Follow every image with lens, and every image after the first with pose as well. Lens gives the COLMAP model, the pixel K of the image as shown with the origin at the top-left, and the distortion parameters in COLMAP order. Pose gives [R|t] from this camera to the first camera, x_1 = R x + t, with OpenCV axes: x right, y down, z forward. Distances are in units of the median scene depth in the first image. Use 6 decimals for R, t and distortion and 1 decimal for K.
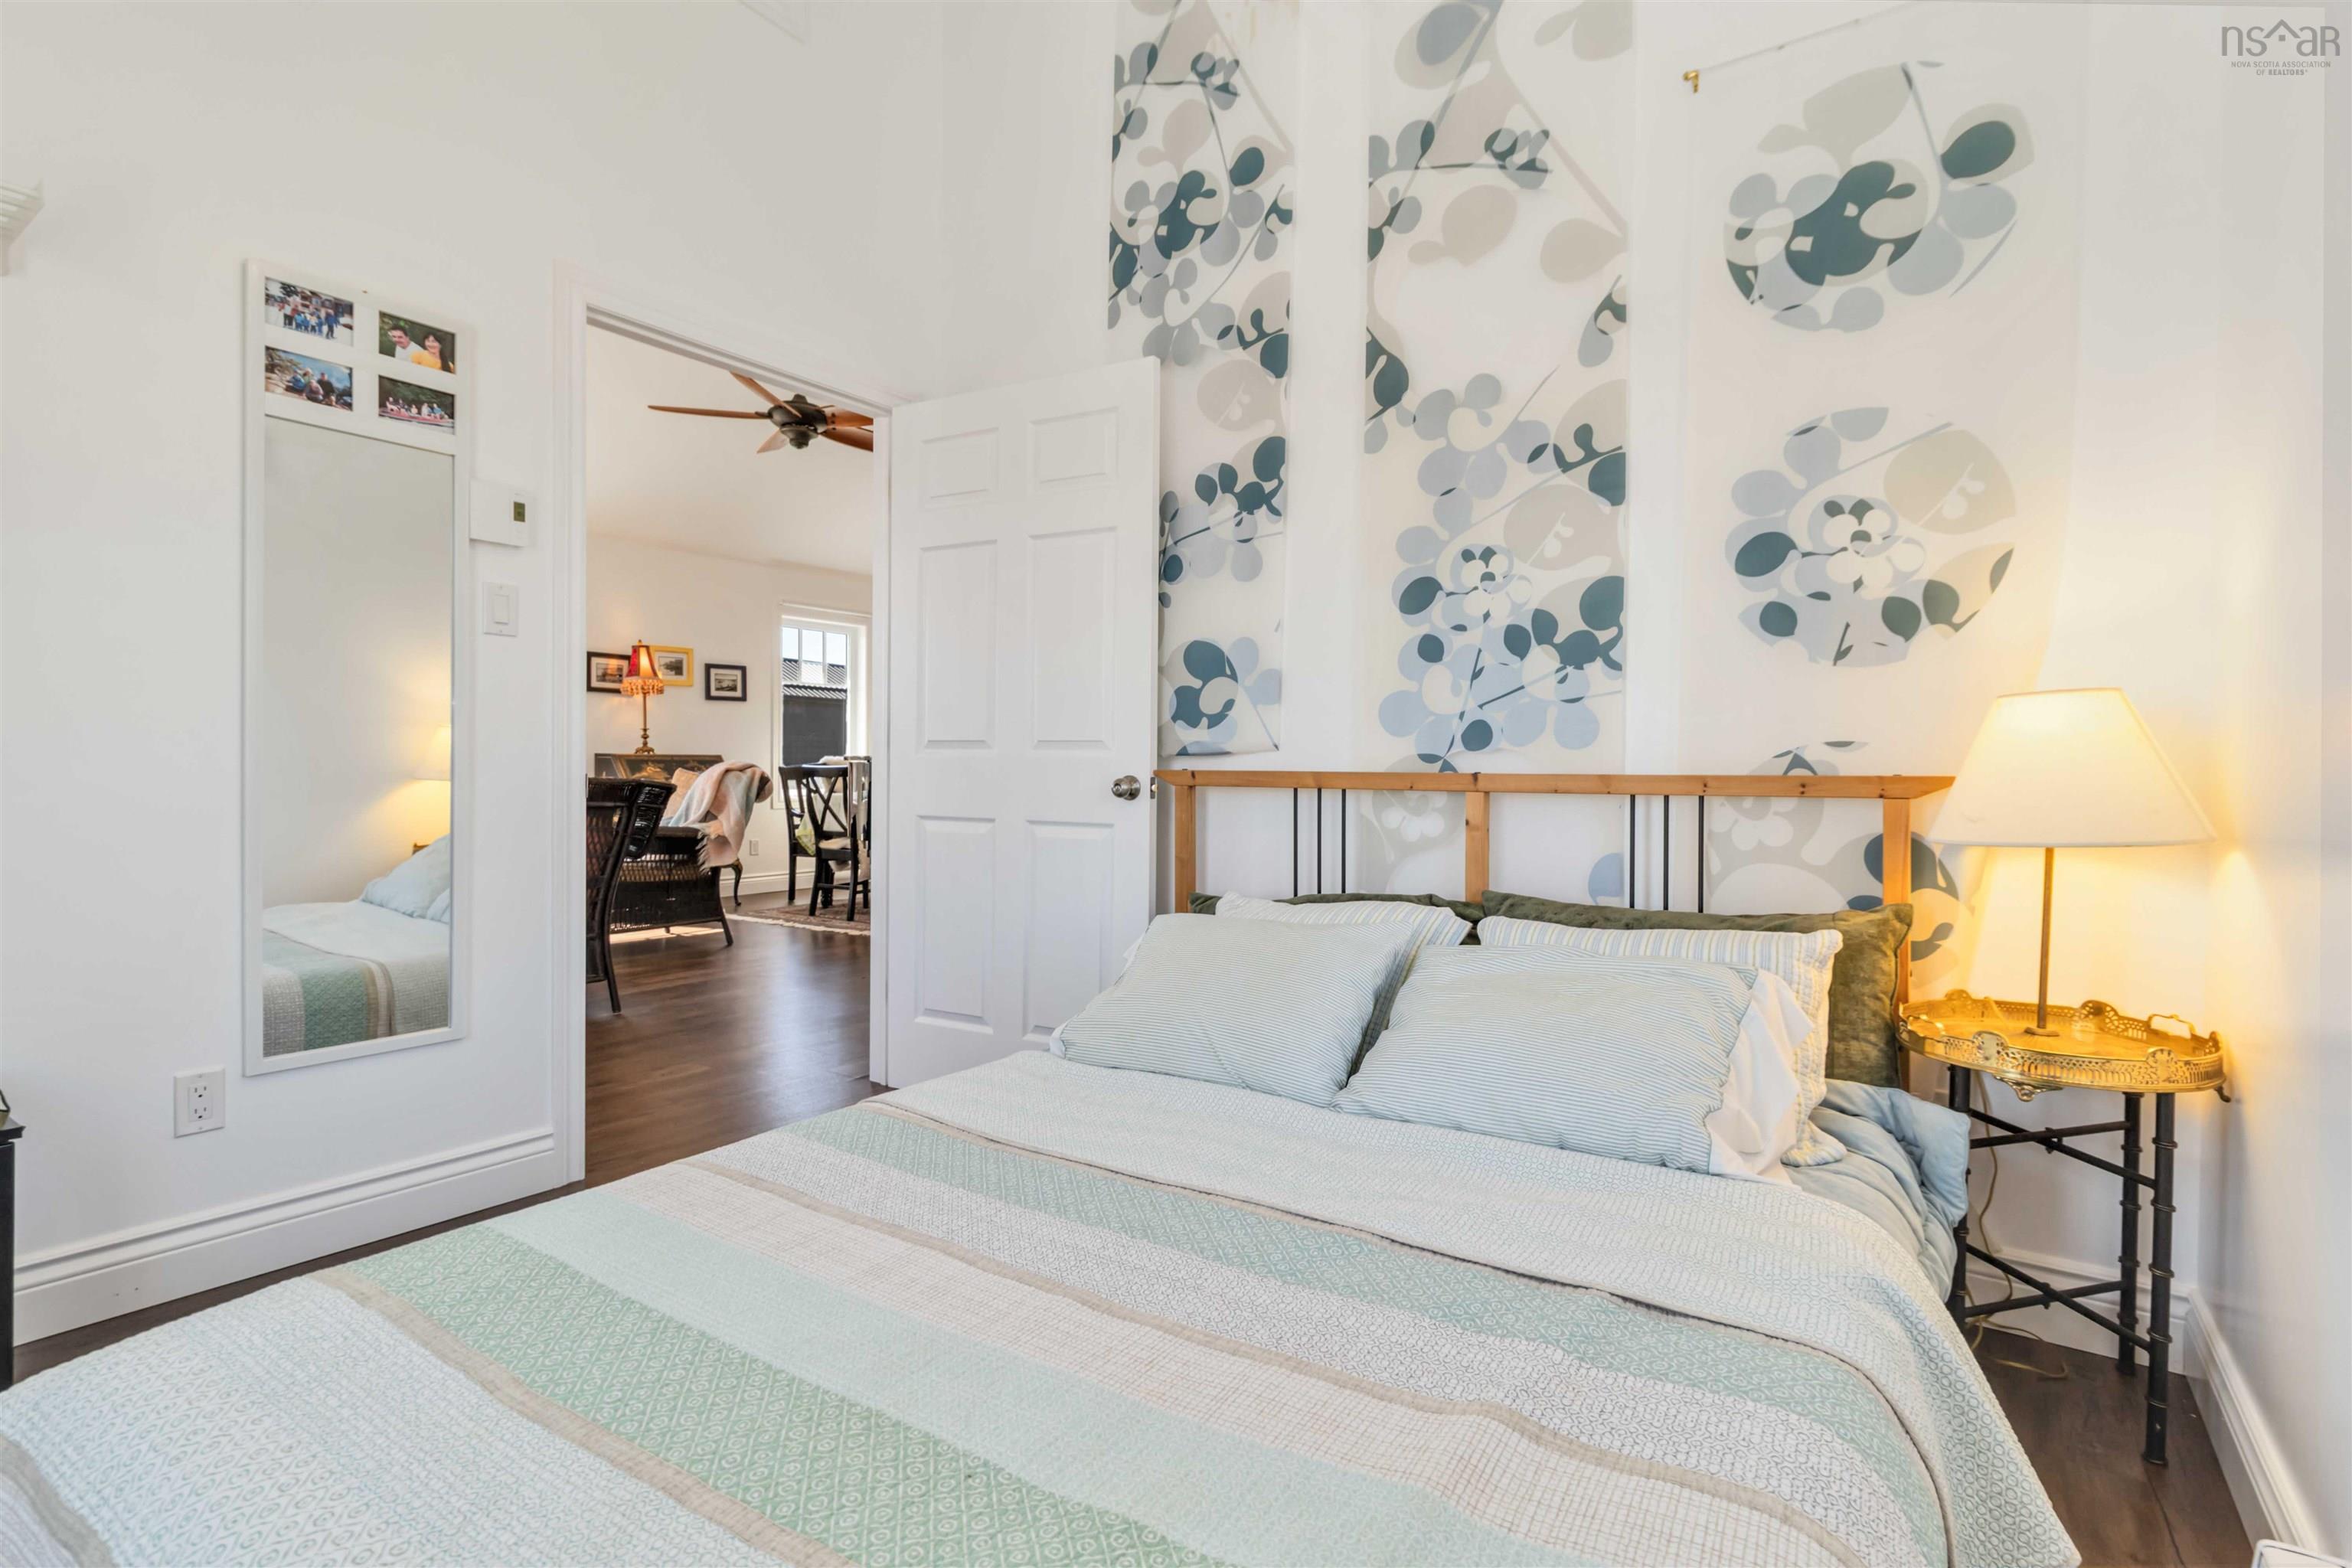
lens RADIAL K [[1109.4, 0, 1195.6], [0, 1109.4, 769.8], [0, 0, 1]] dist [0.007171, -0.000986]
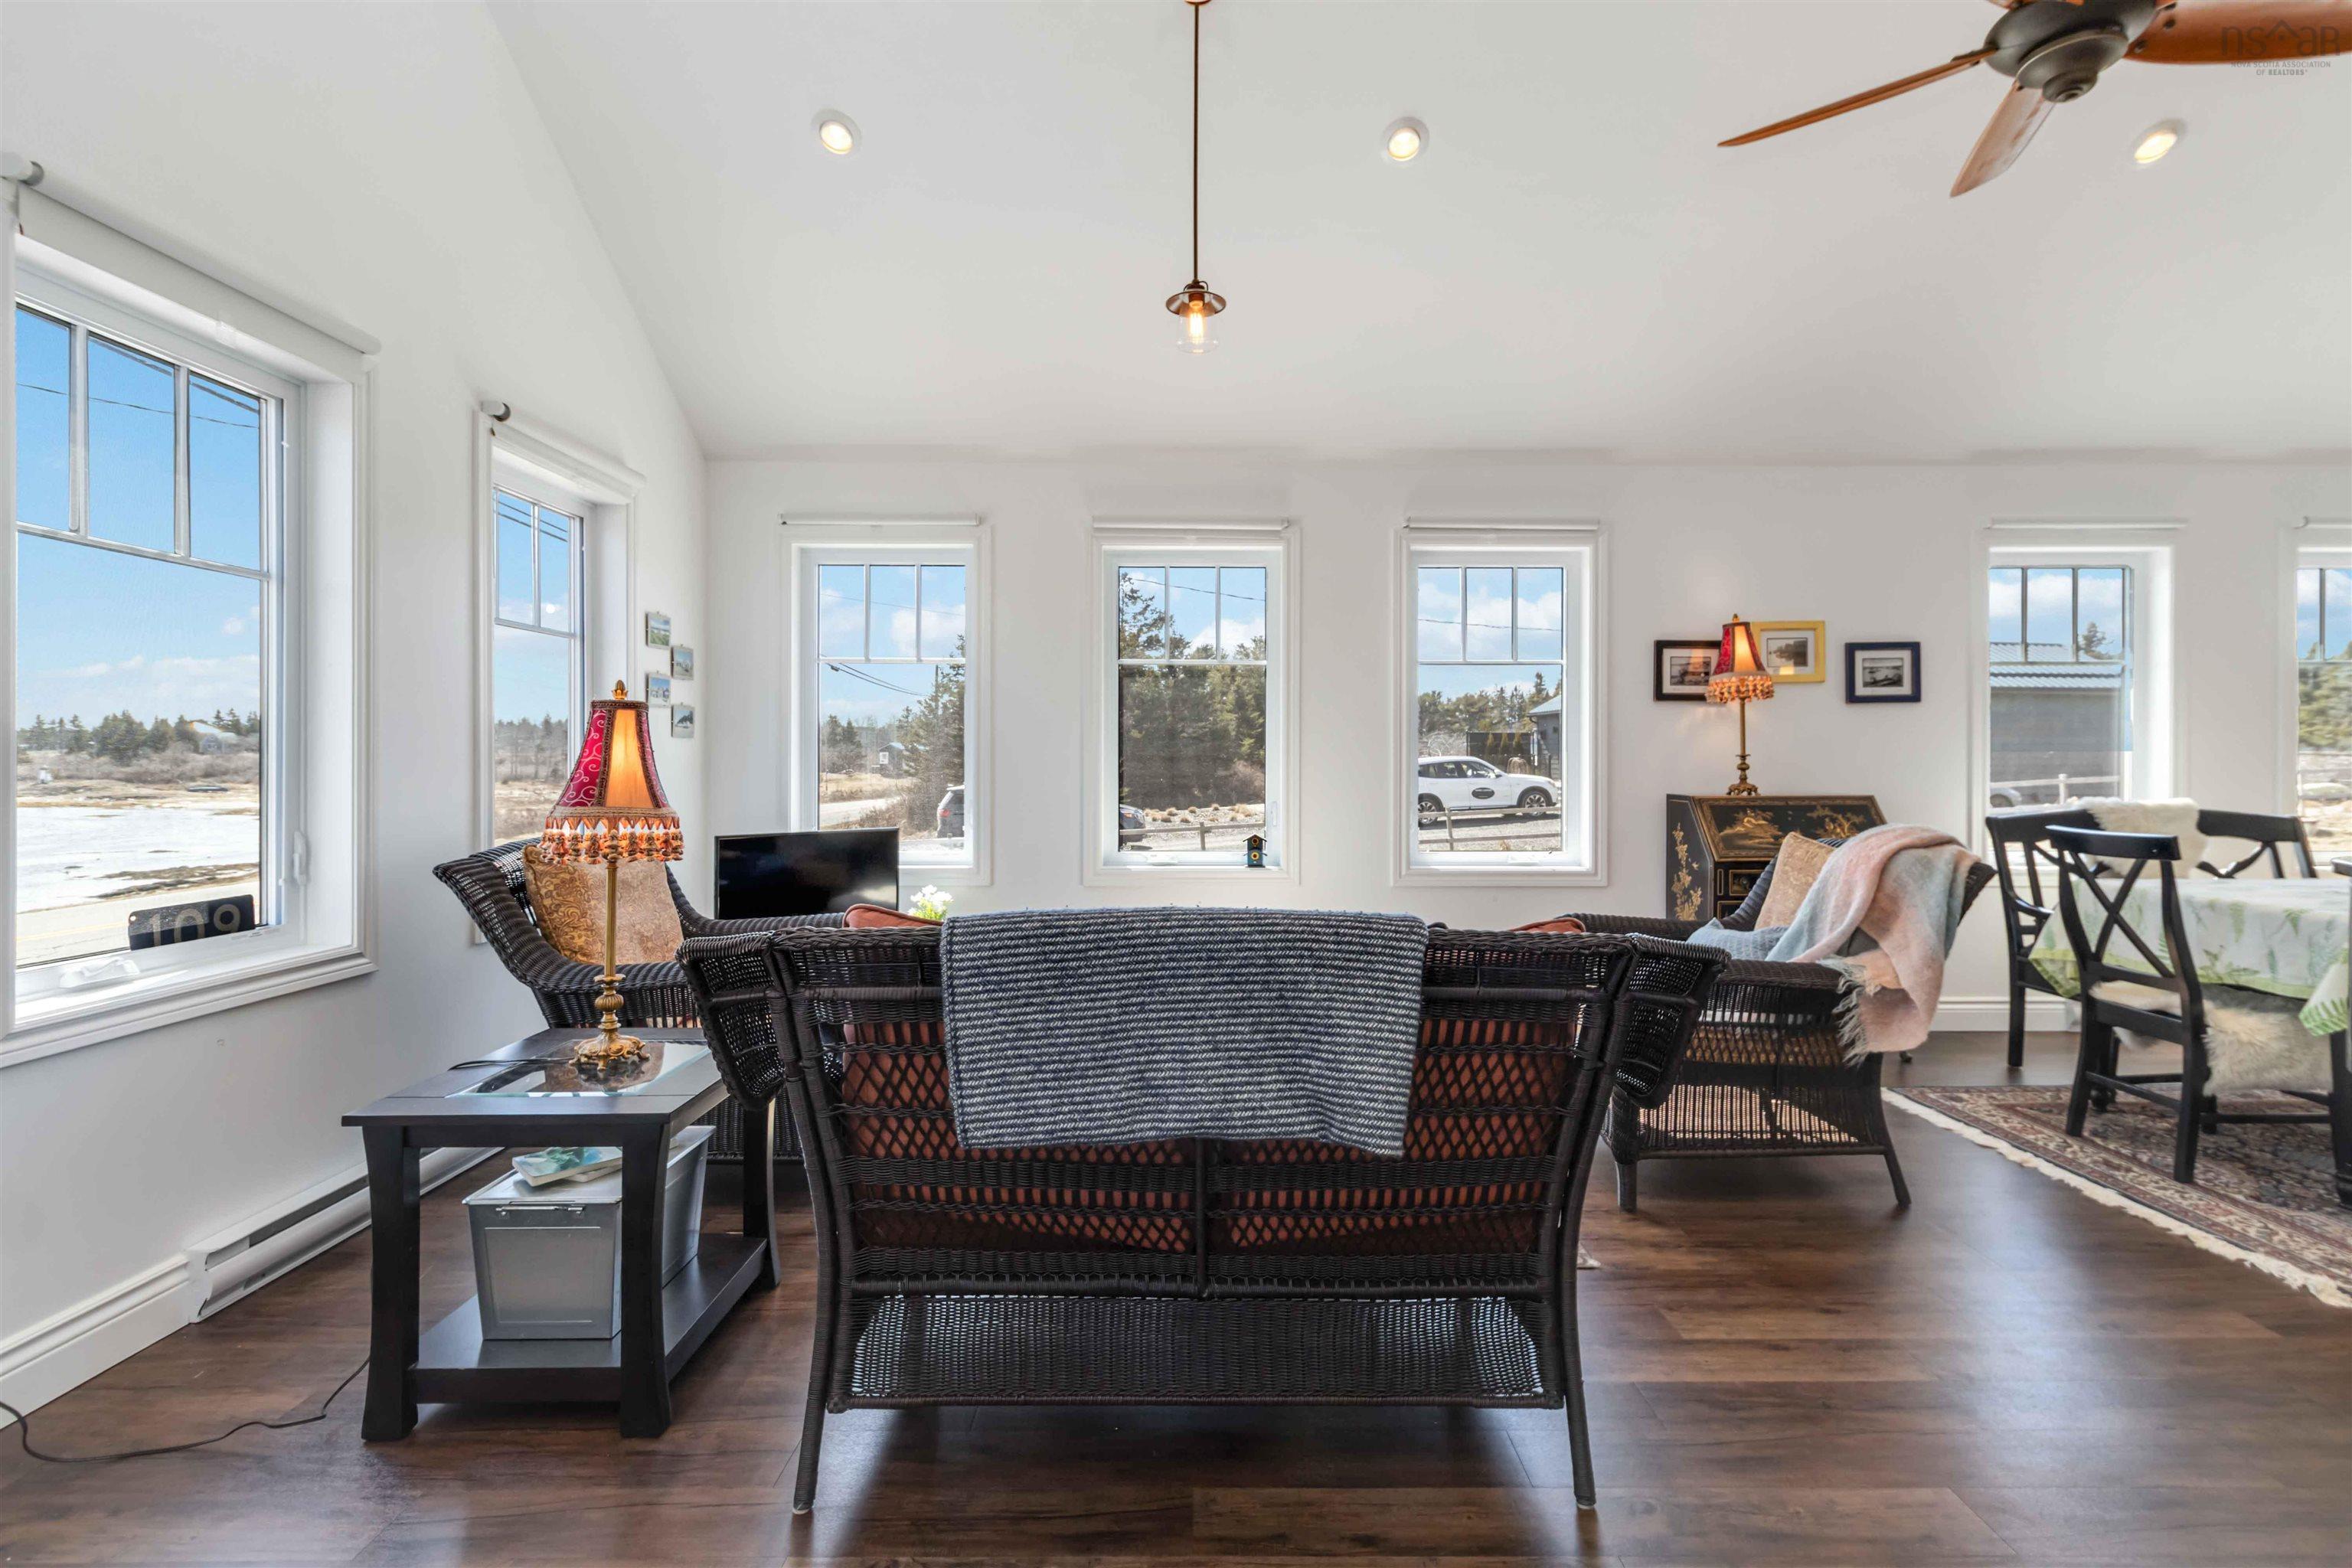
lens RADIAL K [[1099.3, 0, 1200.7], [0, 1099.3, 767.6], [0, 0, 1]] dist [0.007247, 0.000078]
pose [[0.576501, -0.001319, -0.817095, -0.161922], [0.000387, 0.999999, -0.001341, -0.028798], [0.817096, 0.000457, 0.576501, 0.387446]]
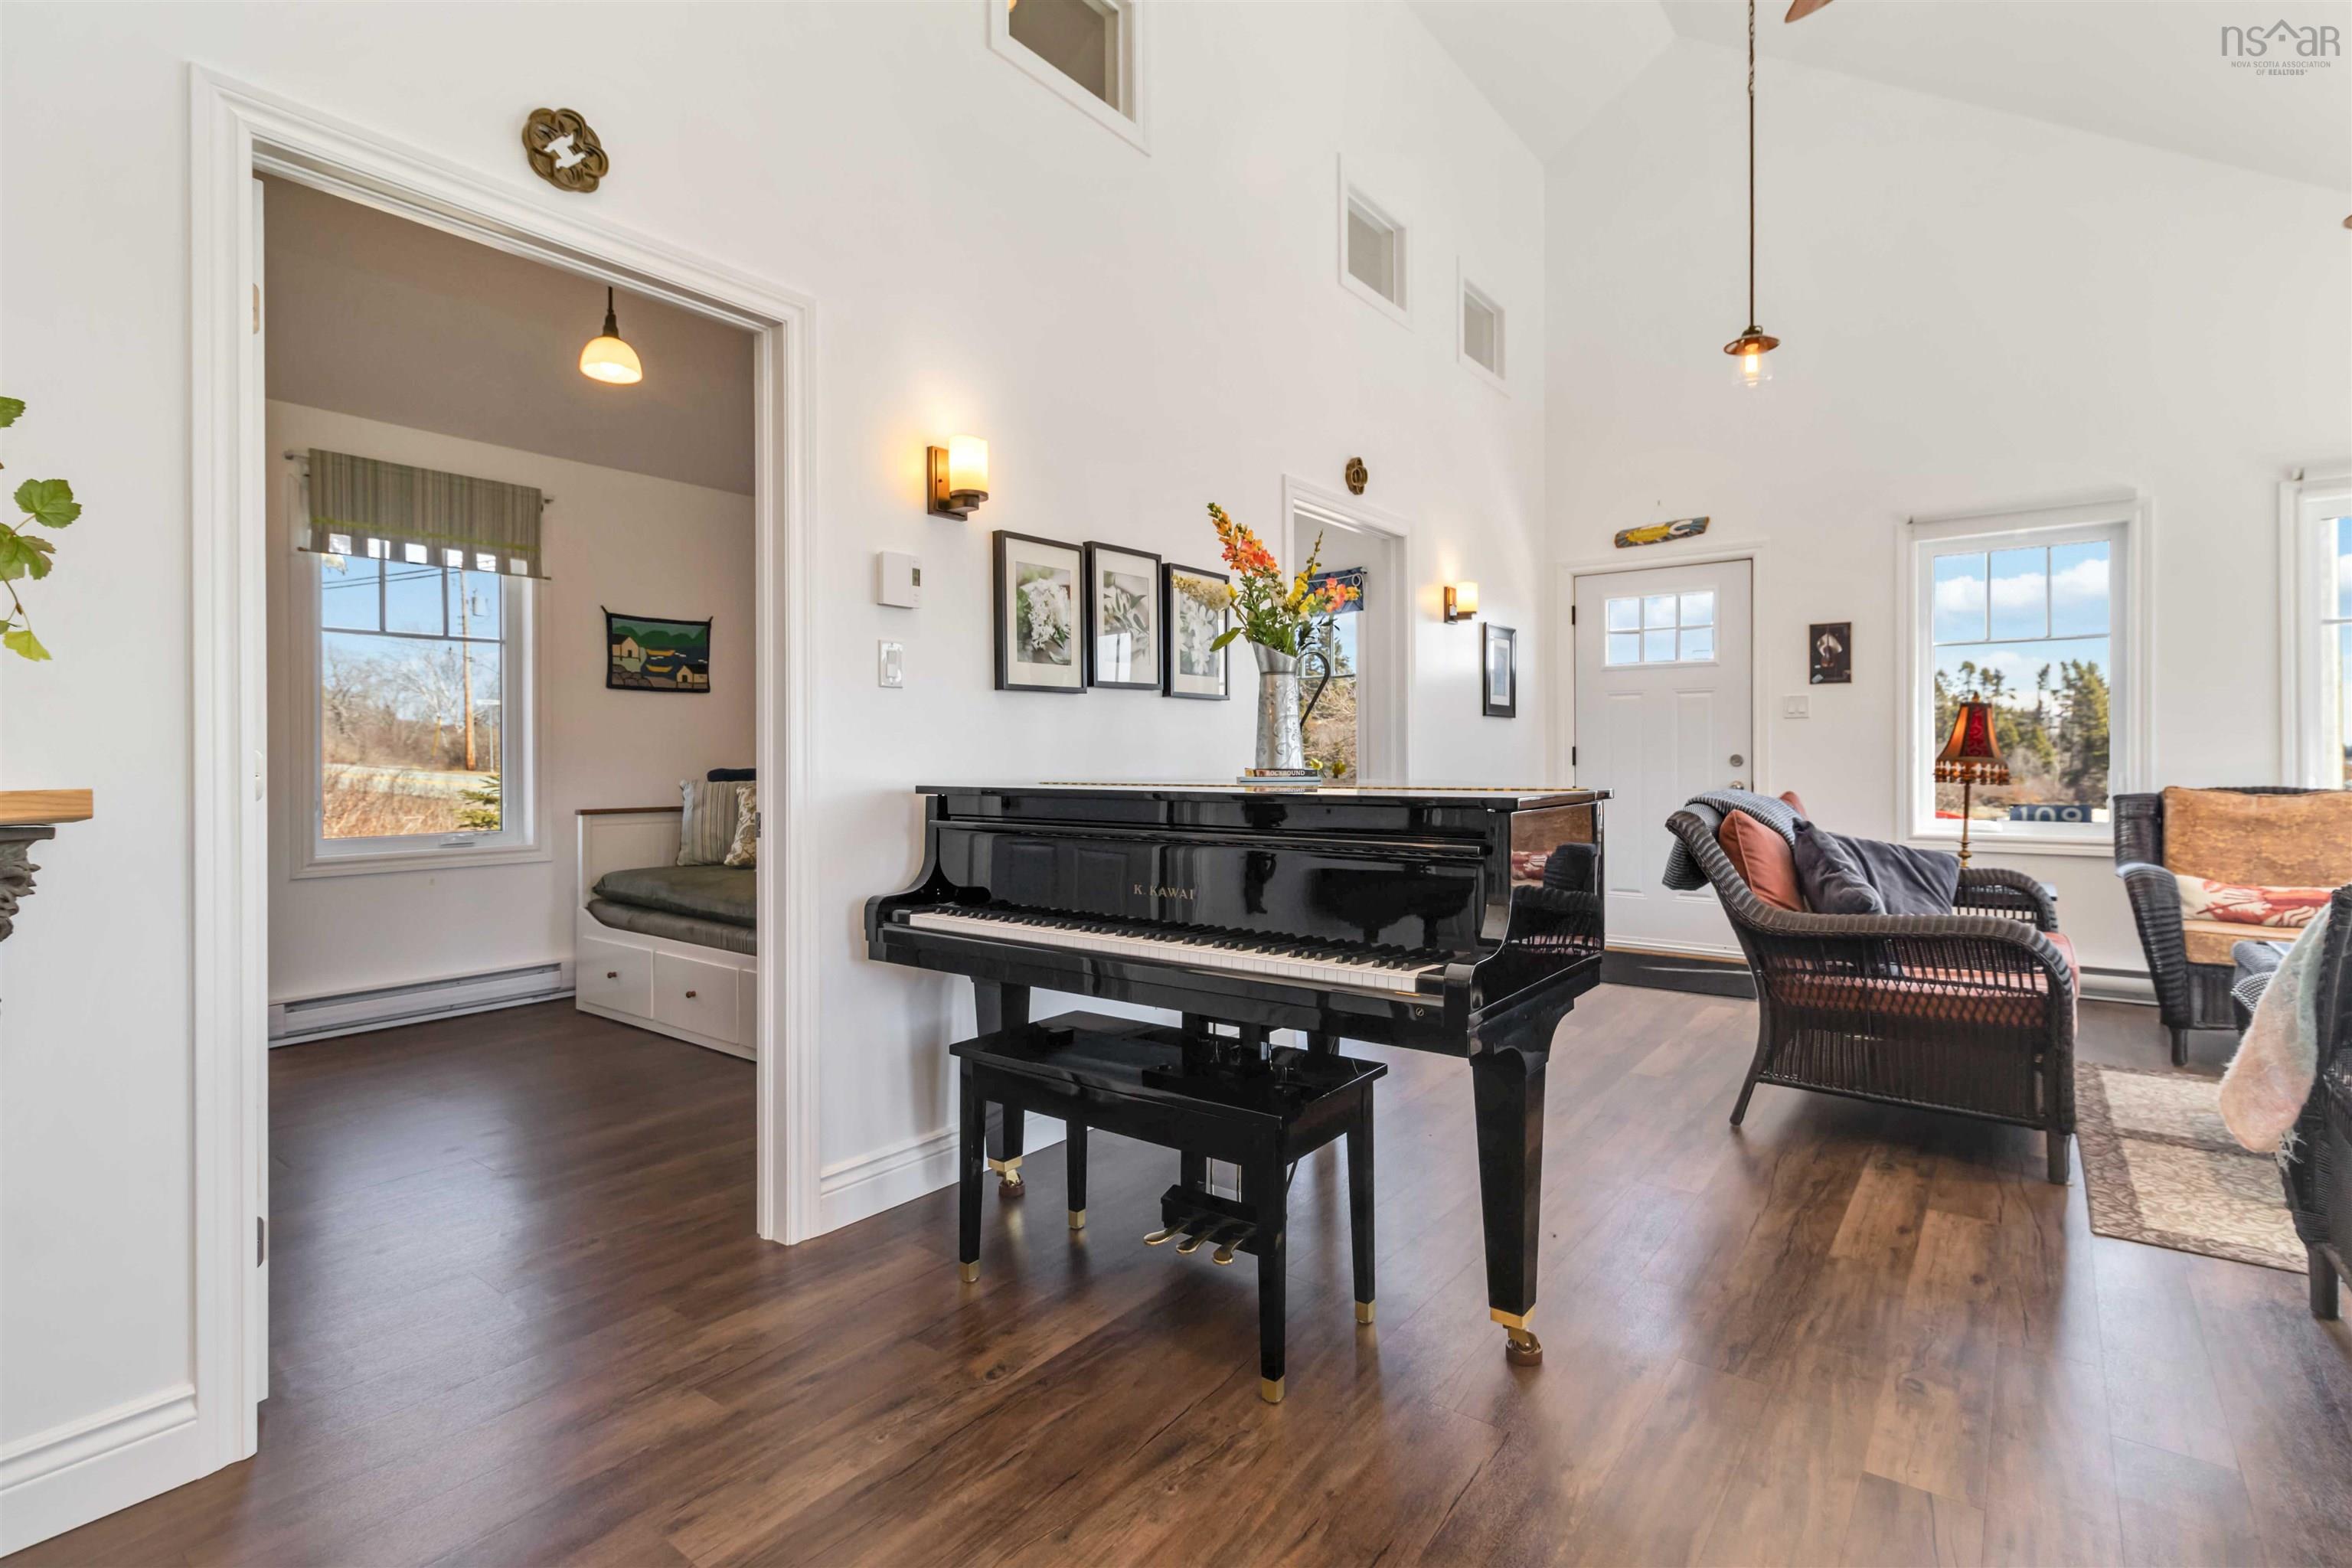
lens RADIAL K [[1112.8, 0, 1201.8], [0, 1112.8, 761.7], [0, 0, 1]] dist [0.002931, 0.000152]
pose [[-0.999182, -0.000750, 0.040439, -0.112084], [-0.000520, 0.999984, 0.005698, -0.018596], [-0.040443, 0.005672, -0.999166, 1.045112]]
